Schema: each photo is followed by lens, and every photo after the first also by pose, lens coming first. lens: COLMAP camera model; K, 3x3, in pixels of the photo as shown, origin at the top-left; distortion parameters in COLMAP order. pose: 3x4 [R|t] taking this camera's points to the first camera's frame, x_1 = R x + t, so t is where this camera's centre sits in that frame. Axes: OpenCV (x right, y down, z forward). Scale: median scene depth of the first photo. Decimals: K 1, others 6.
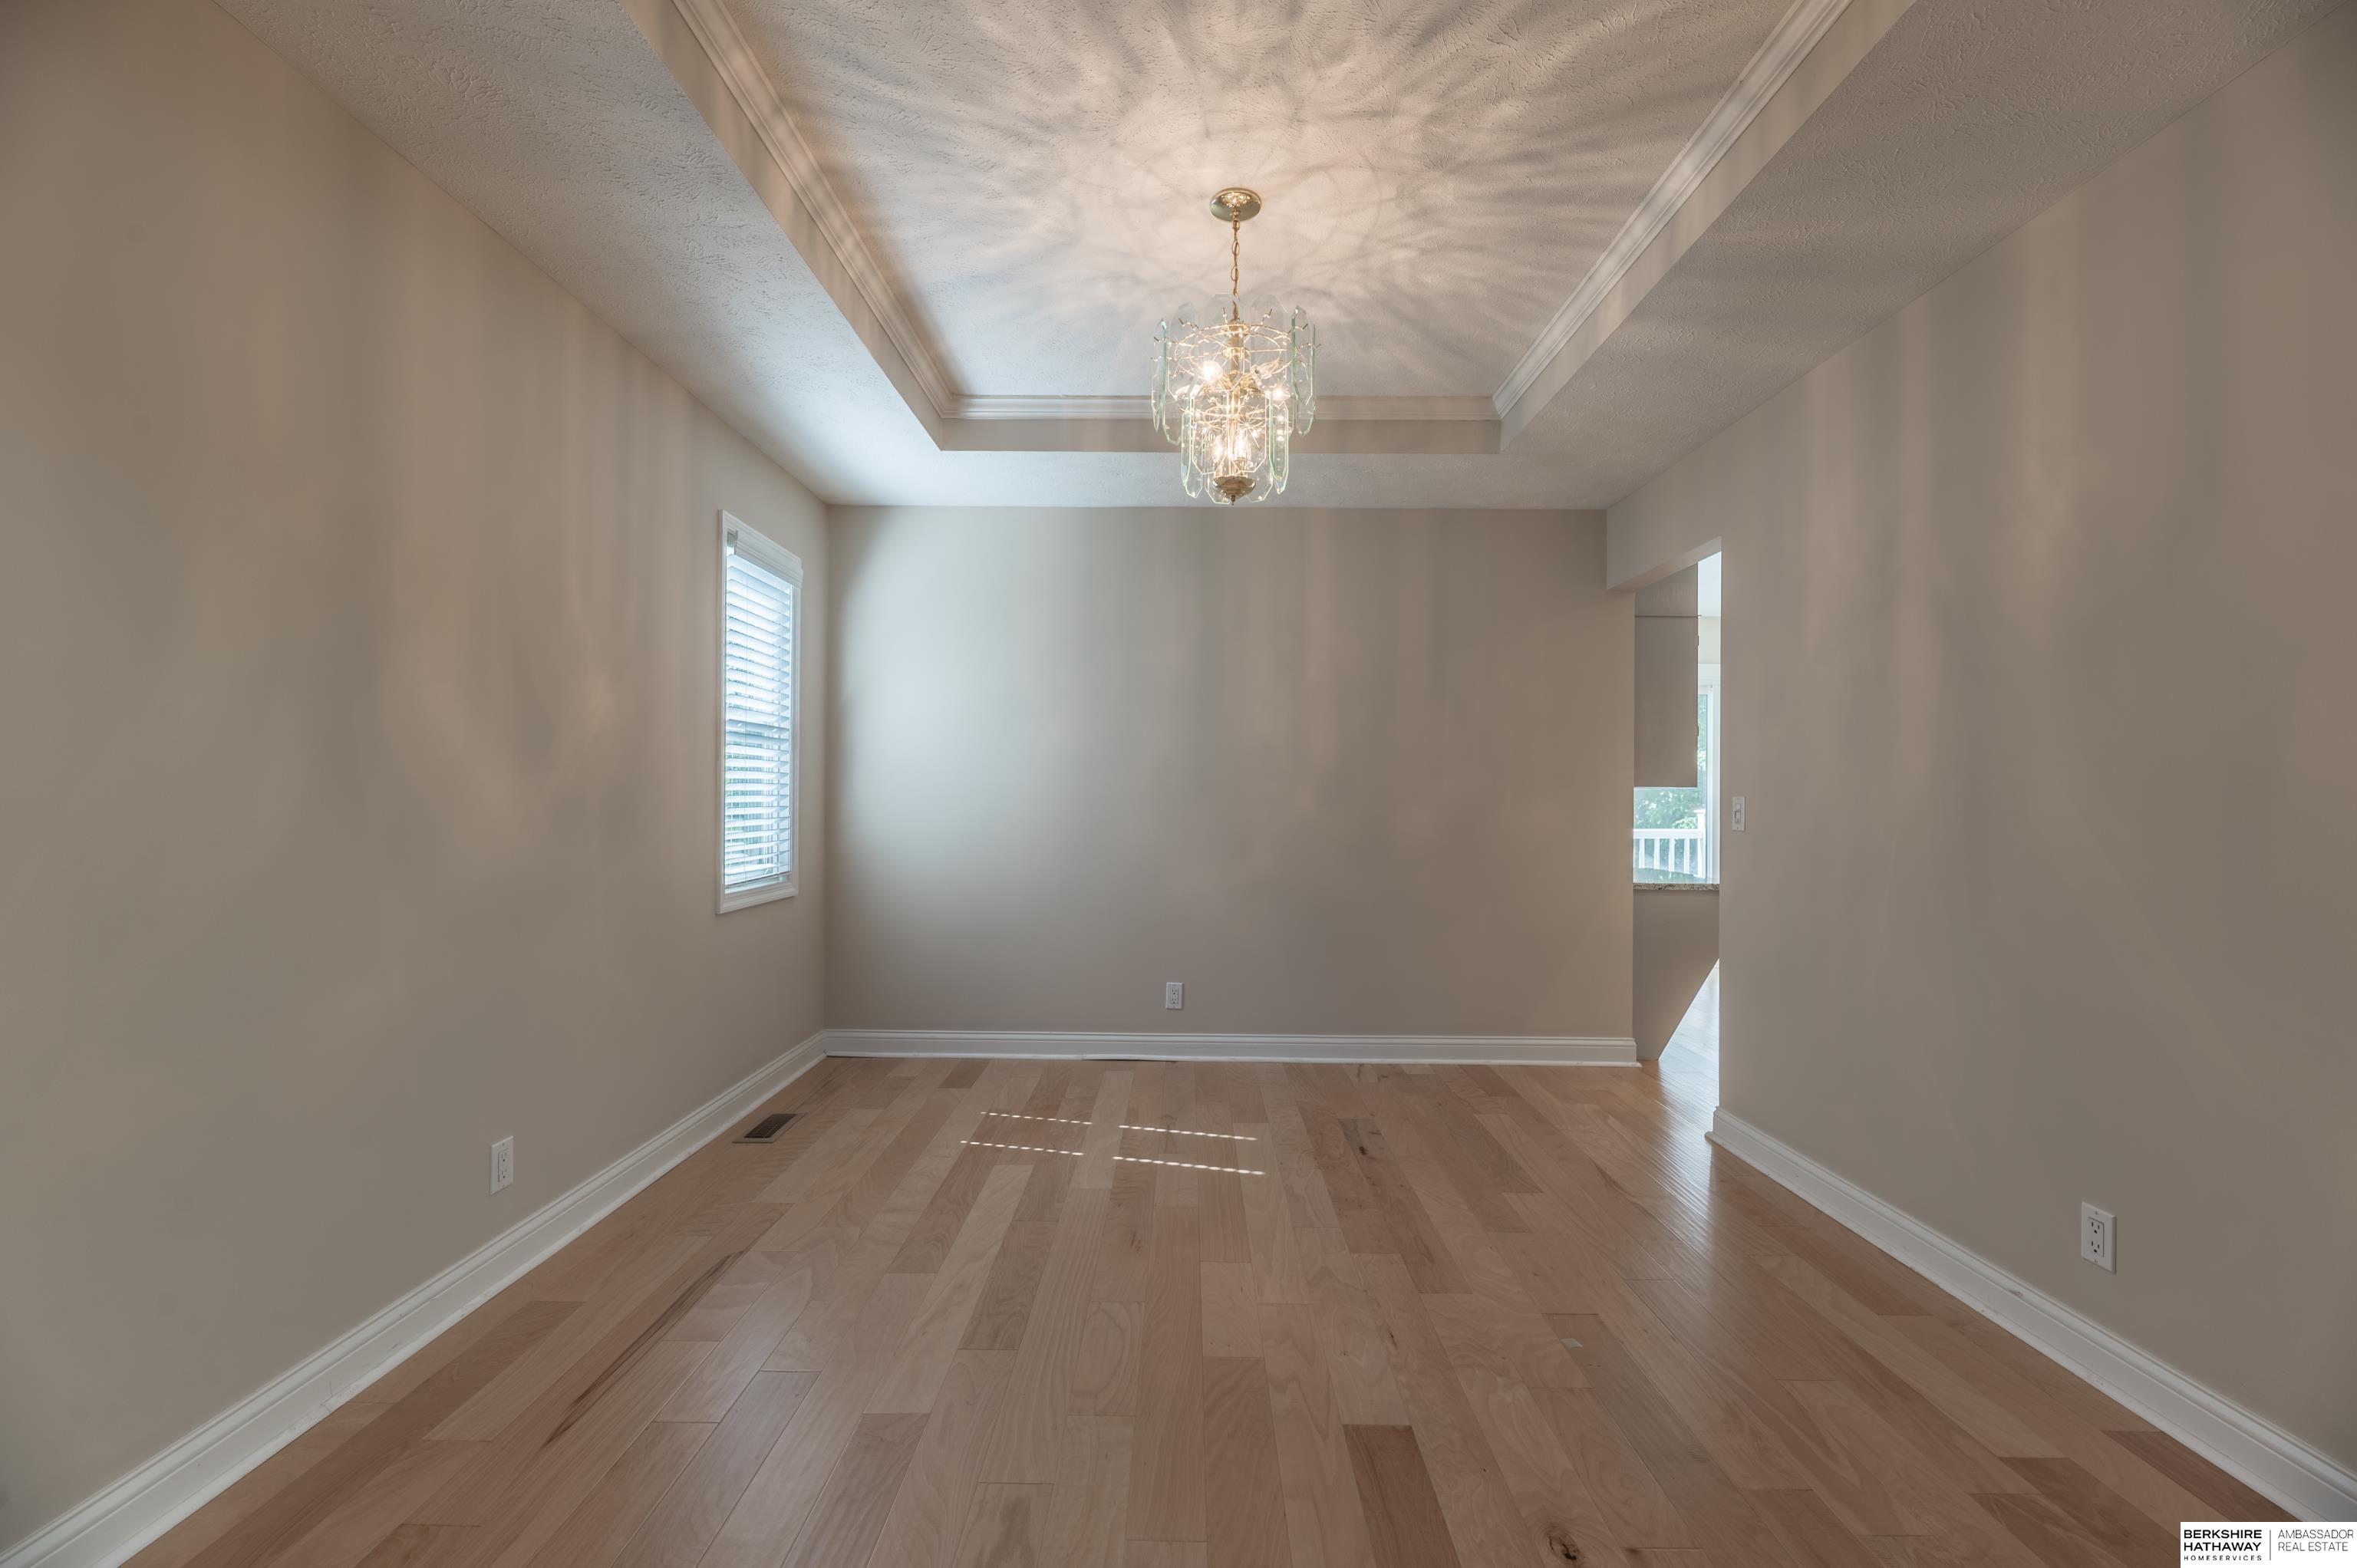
lens RADIAL K [[945.6, 0, 1177.2], [0, 945.6, 793.2], [0, 0, 1]] dist [-0.001456, -0.002064]
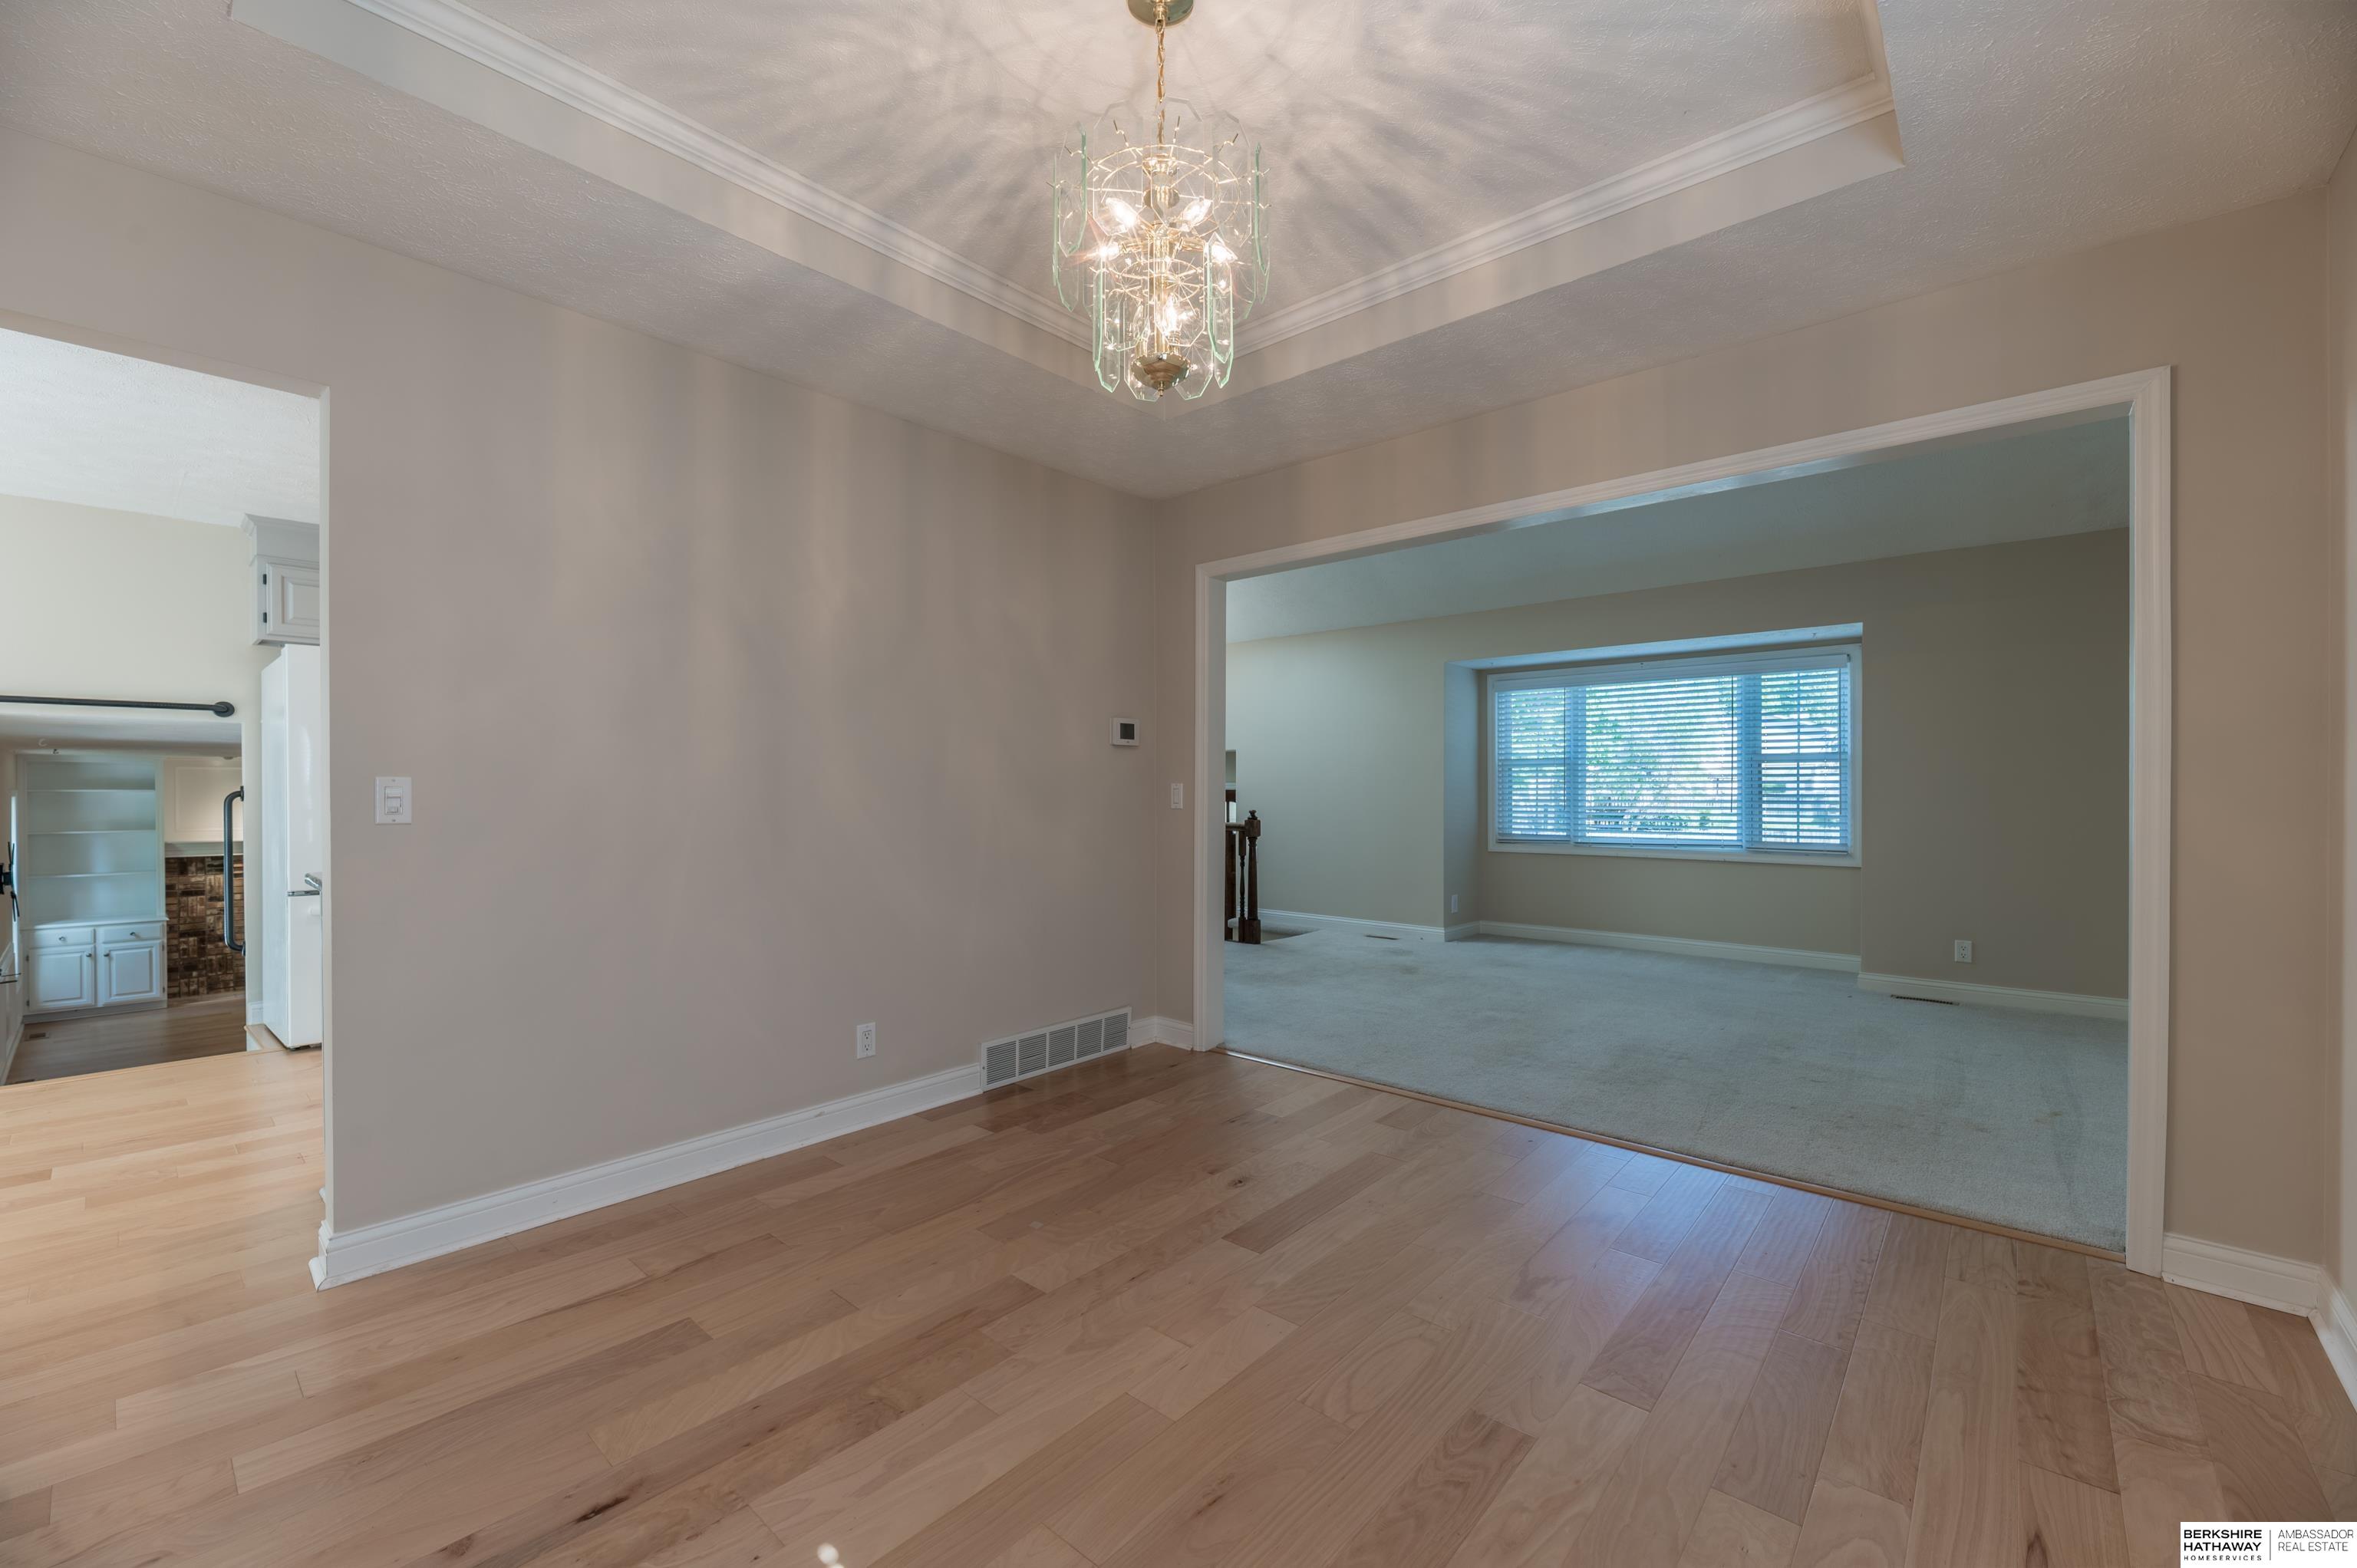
lens RADIAL K [[945.6, 0, 1178.3], [0, 945.6, 794.3], [0, 0, 1]] dist [-0.001456, -0.002064]
pose [[-0.757013, -0.012595, 0.653278, -0.528398], [-0.010168, 0.999920, 0.007495, 0.008717], [-0.653321, -0.000969, -0.757081, 1.834211]]
